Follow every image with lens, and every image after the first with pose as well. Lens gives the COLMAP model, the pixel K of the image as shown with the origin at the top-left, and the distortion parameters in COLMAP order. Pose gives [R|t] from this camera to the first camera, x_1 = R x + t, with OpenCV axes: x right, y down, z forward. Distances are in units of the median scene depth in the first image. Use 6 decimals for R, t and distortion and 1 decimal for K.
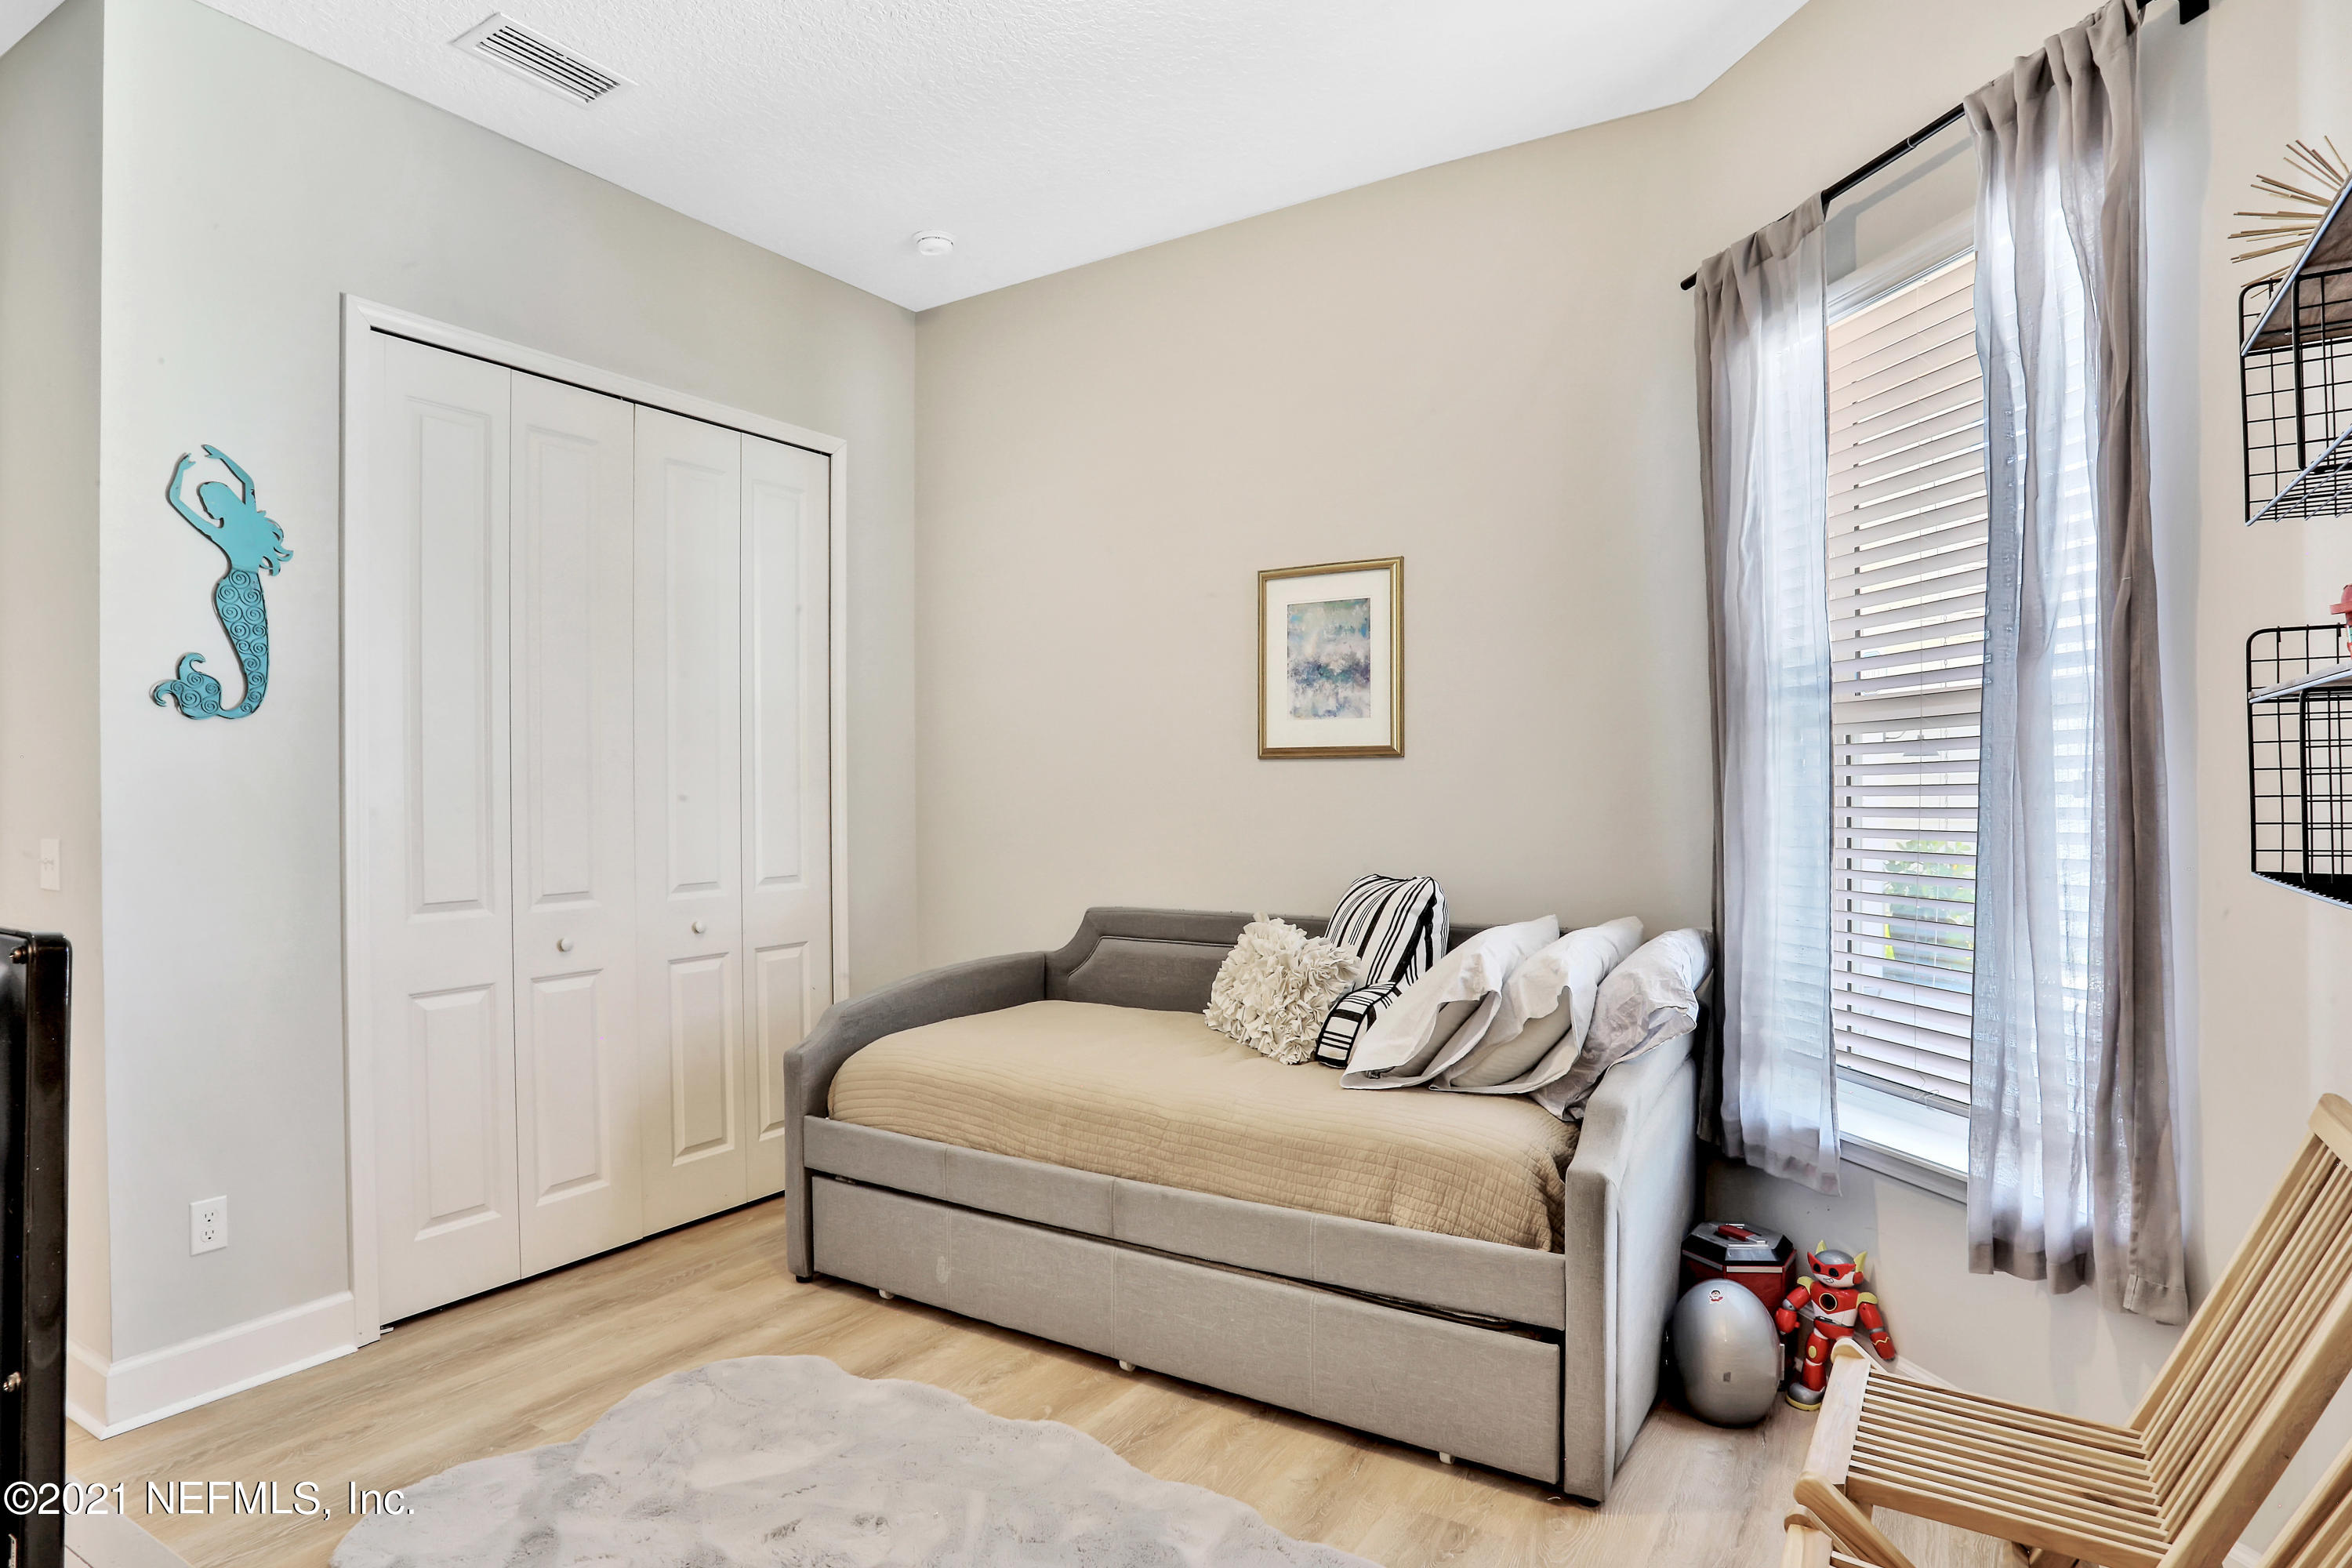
lens RADIAL K [[1235.3, 0, 1178.9], [0, 1235.3, 807.0], [0, 0, 1]] dist [-0.028489, -0.000236]
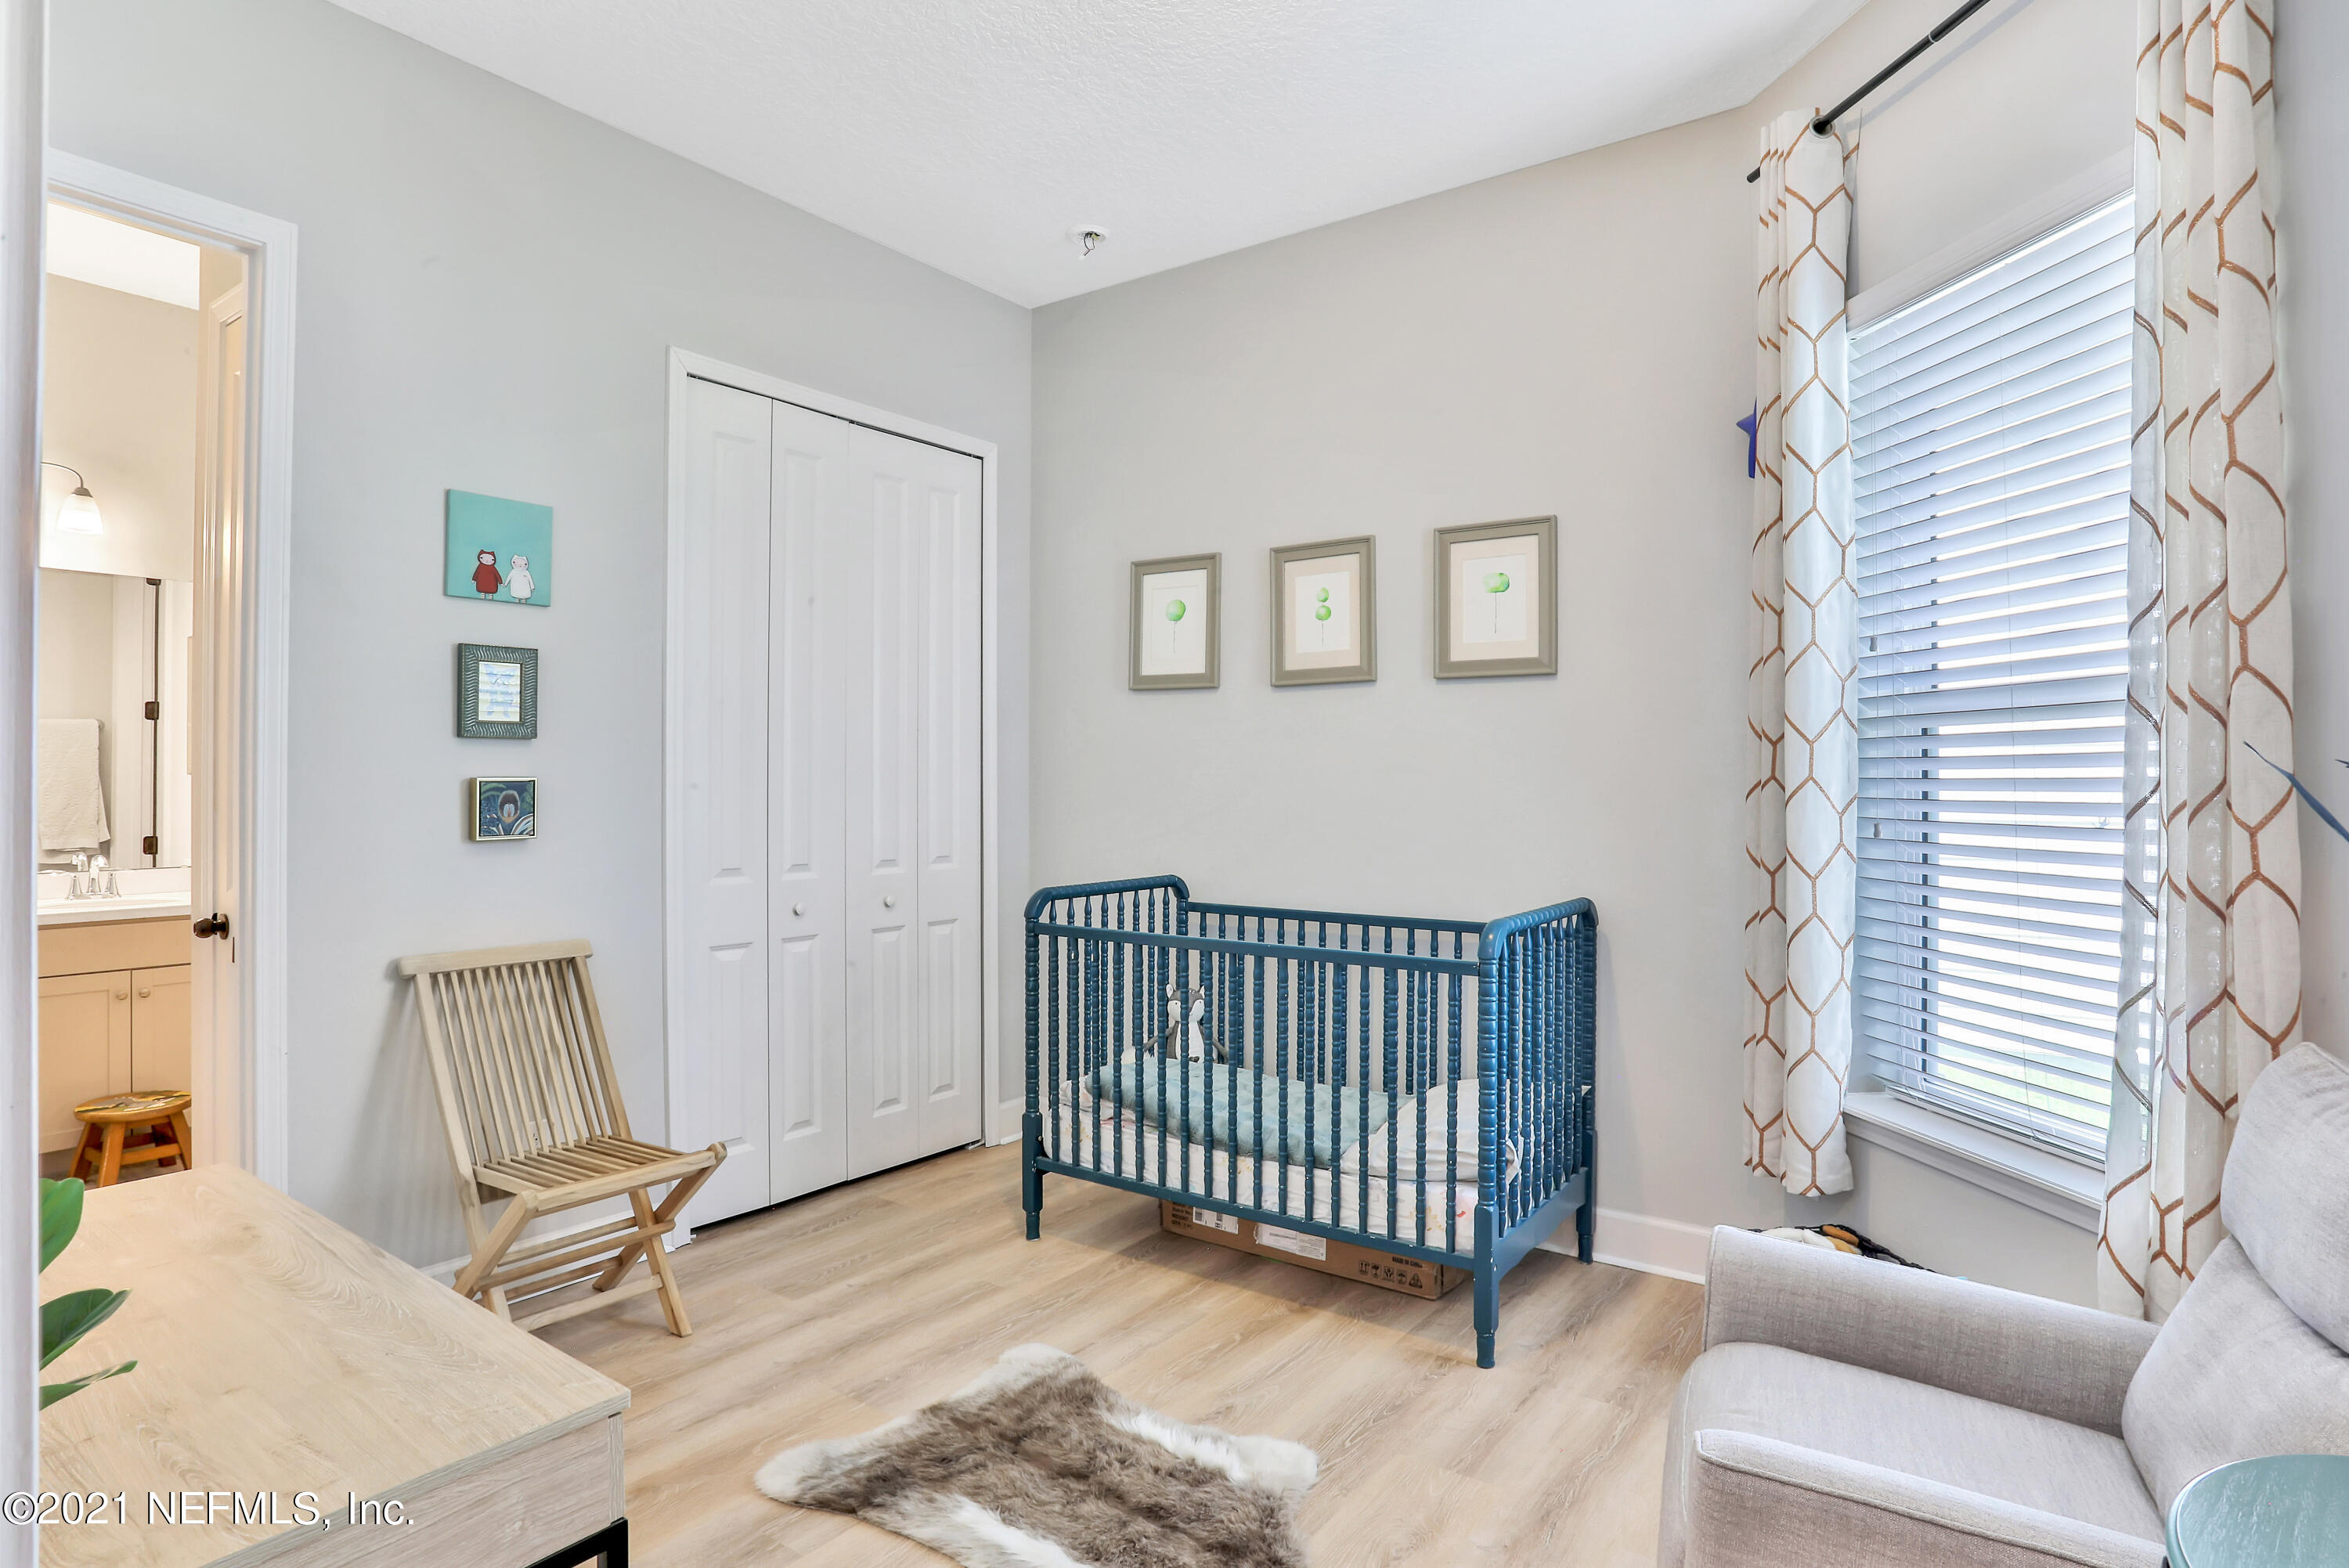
lens RADIAL K [[1291.0, 0, 1174.5], [0, 1291.0, 784.0], [0, 0, 1]] dist [-0.068319, 0.032677]
pose [[0.998572, 0.015117, -0.051235, -0.104329], [-0.015688, 0.999819, -0.010753, 0.003778], [0.051063, 0.011541, 0.998629, -0.154486]]
